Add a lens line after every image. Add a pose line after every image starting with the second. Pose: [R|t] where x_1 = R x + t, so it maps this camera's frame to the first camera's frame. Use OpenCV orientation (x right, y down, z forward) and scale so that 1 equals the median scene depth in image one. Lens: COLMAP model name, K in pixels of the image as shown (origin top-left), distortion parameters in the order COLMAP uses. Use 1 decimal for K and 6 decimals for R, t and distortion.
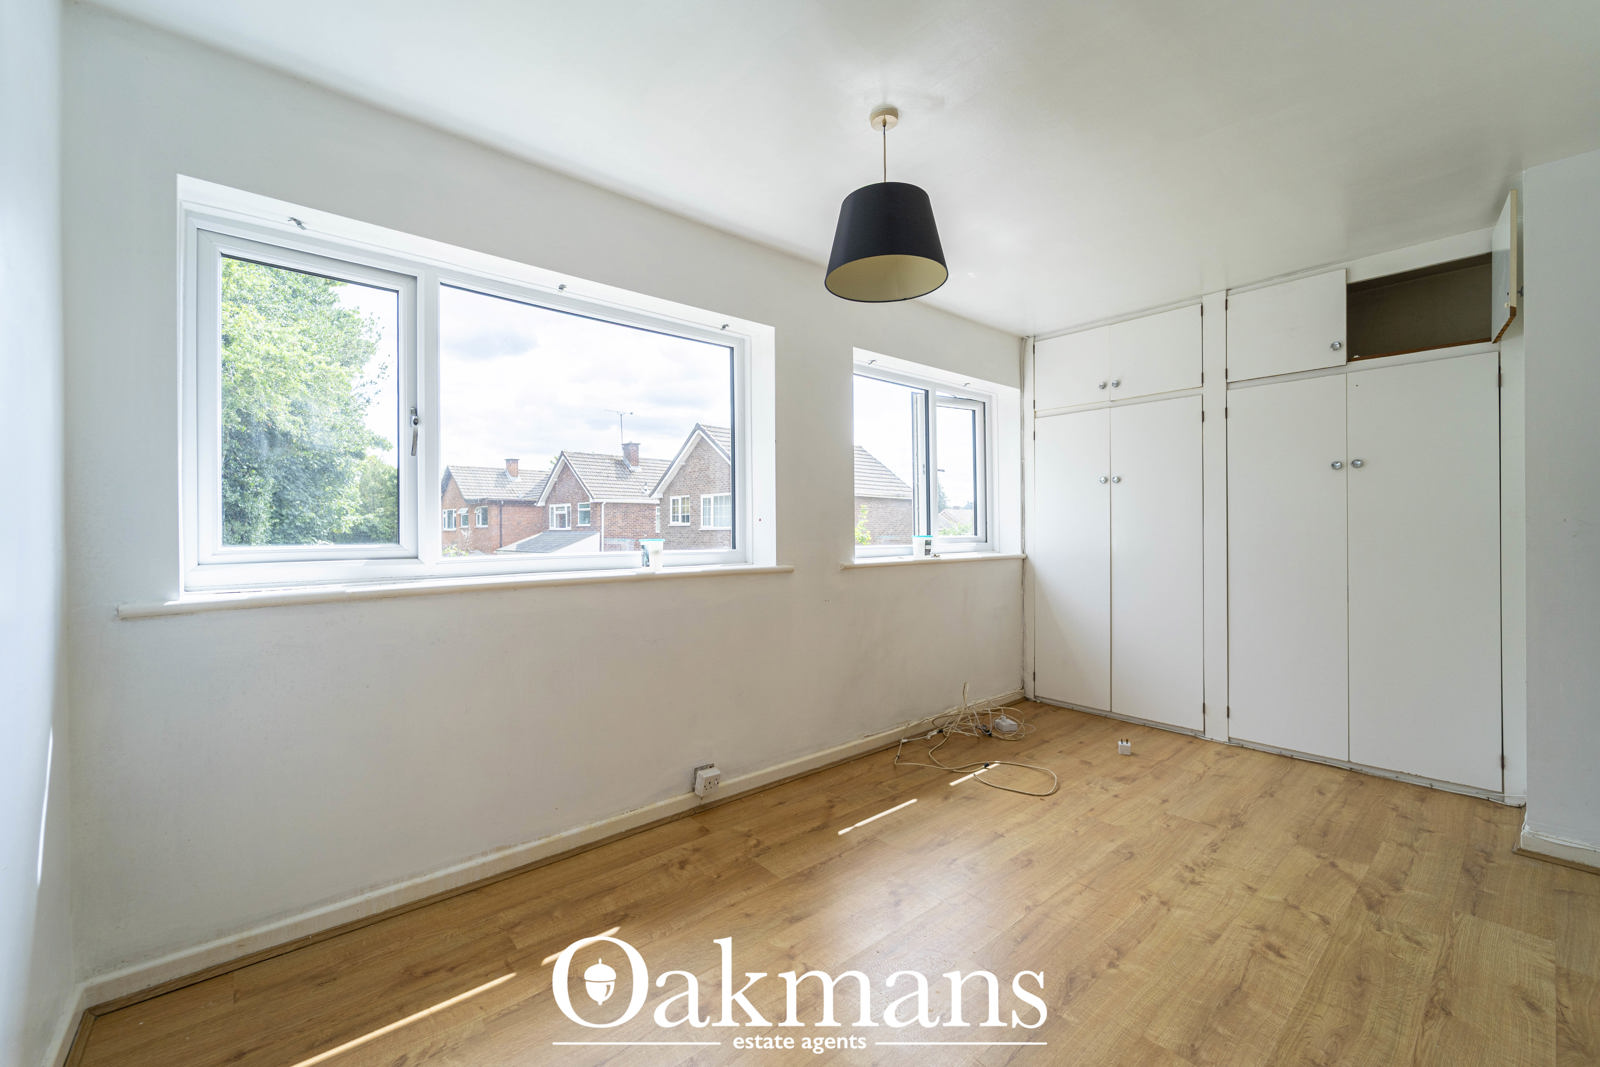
lens RADIAL K [[648.2, 0, 789.0], [0, 648.2, 534.4], [0, 0, 1]] dist [0.001263, -0.002139]
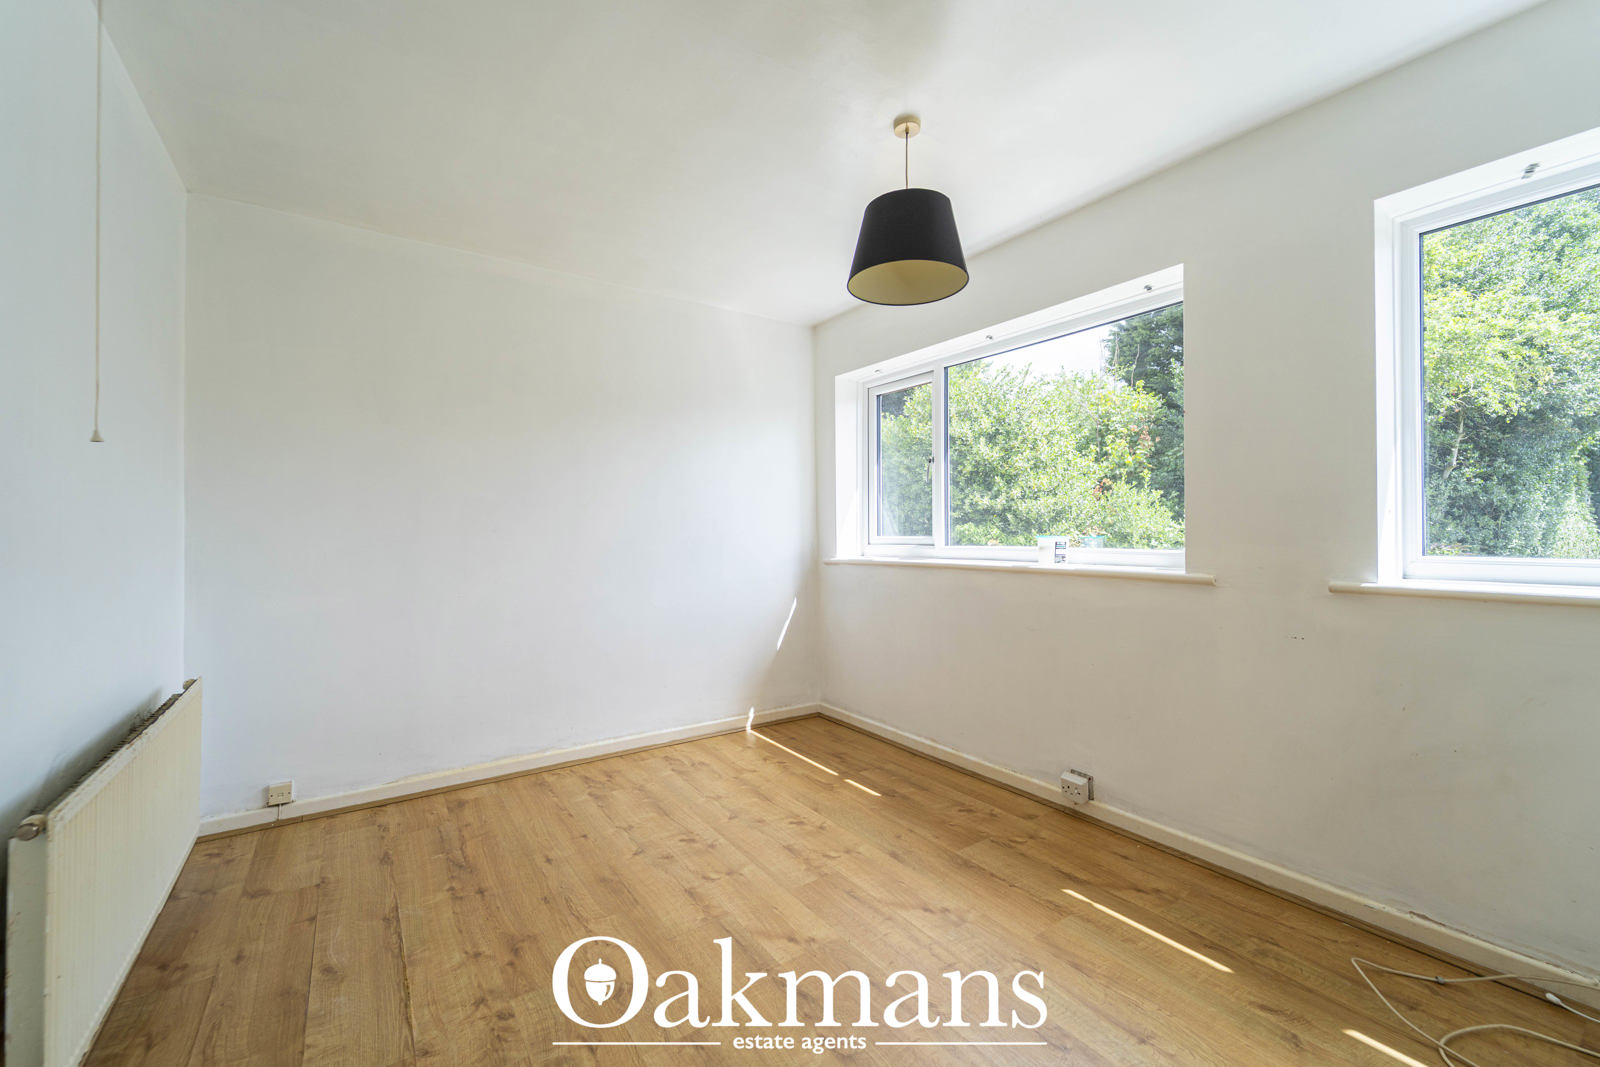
lens RADIAL K [[648.2, 0, 798.8], [0, 648.2, 527.1], [0, 0, 1]] dist [0.001263, -0.002139]
pose [[-0.107474, -0.002368, -0.994205, 1.004676], [-0.004884, 0.999986, -0.001854, -0.004203], [0.994196, 0.004656, -0.107485, 0.788538]]
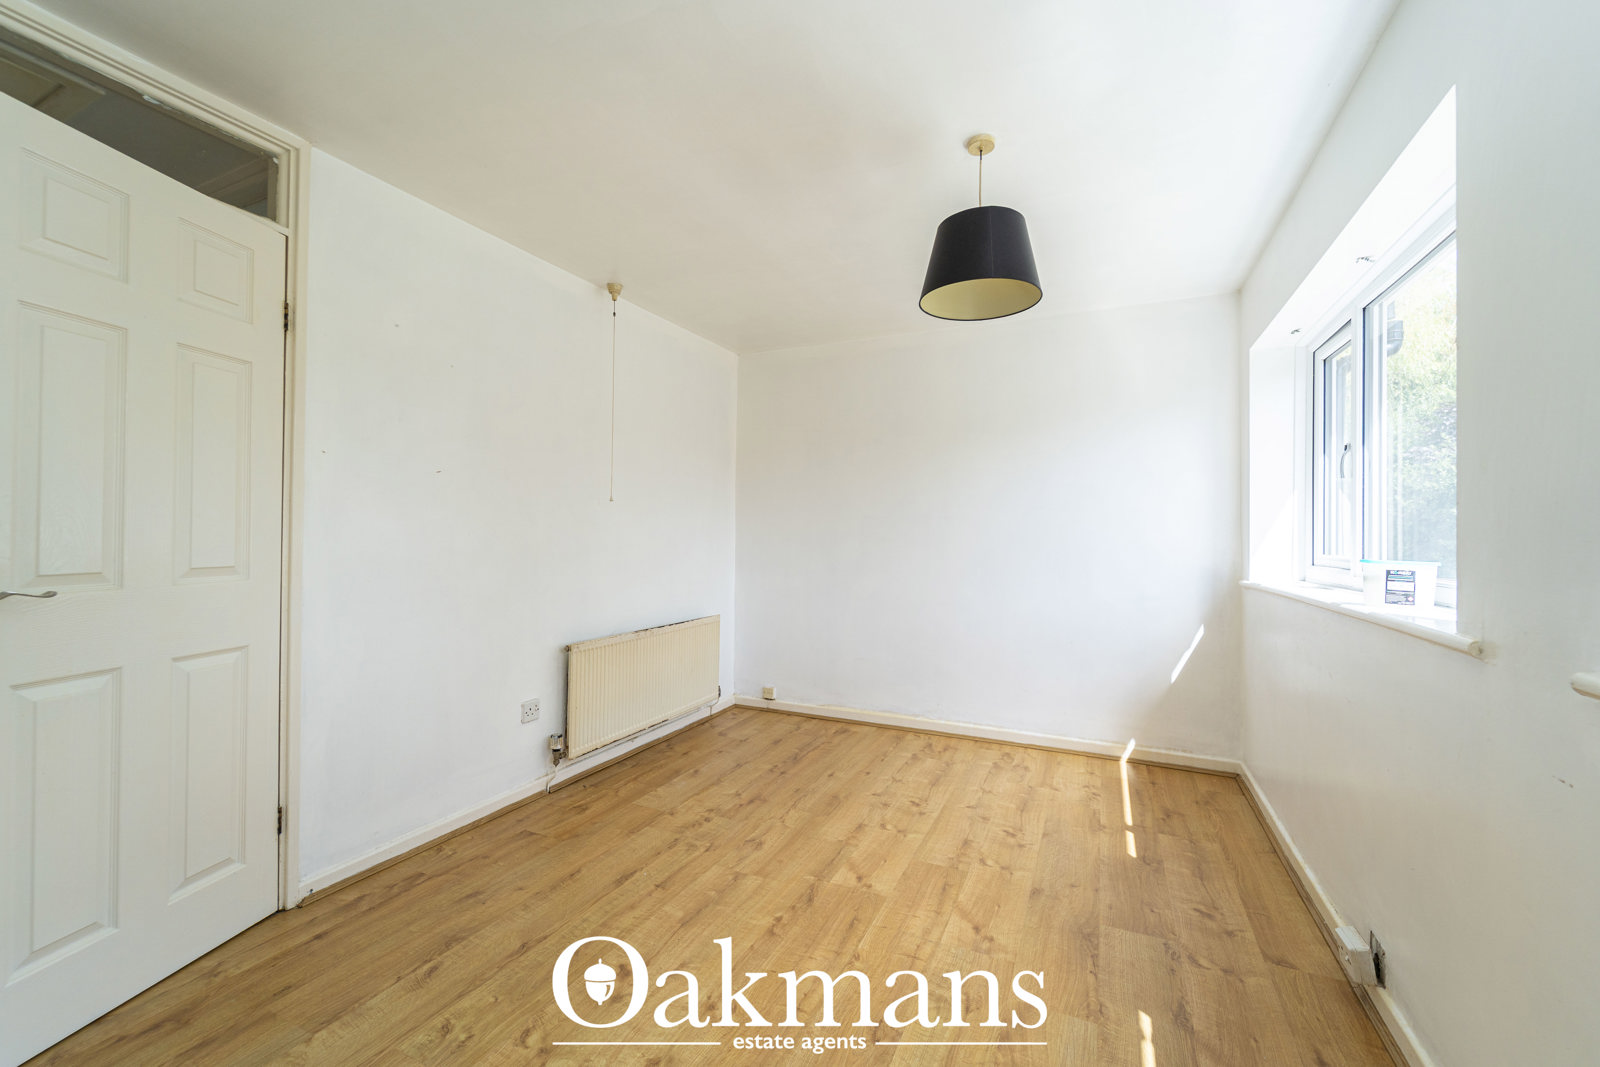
lens RADIAL K [[648.2, 0, 783.9], [0, 648.2, 533.2], [0, 0, 1]] dist [0.001263, -0.002139]
pose [[-0.919056, -0.006964, -0.394066, 0.707955], [-0.009631, 0.999942, 0.004790, -0.020738], [0.394010, 0.008198, -0.919070, 1.534386]]
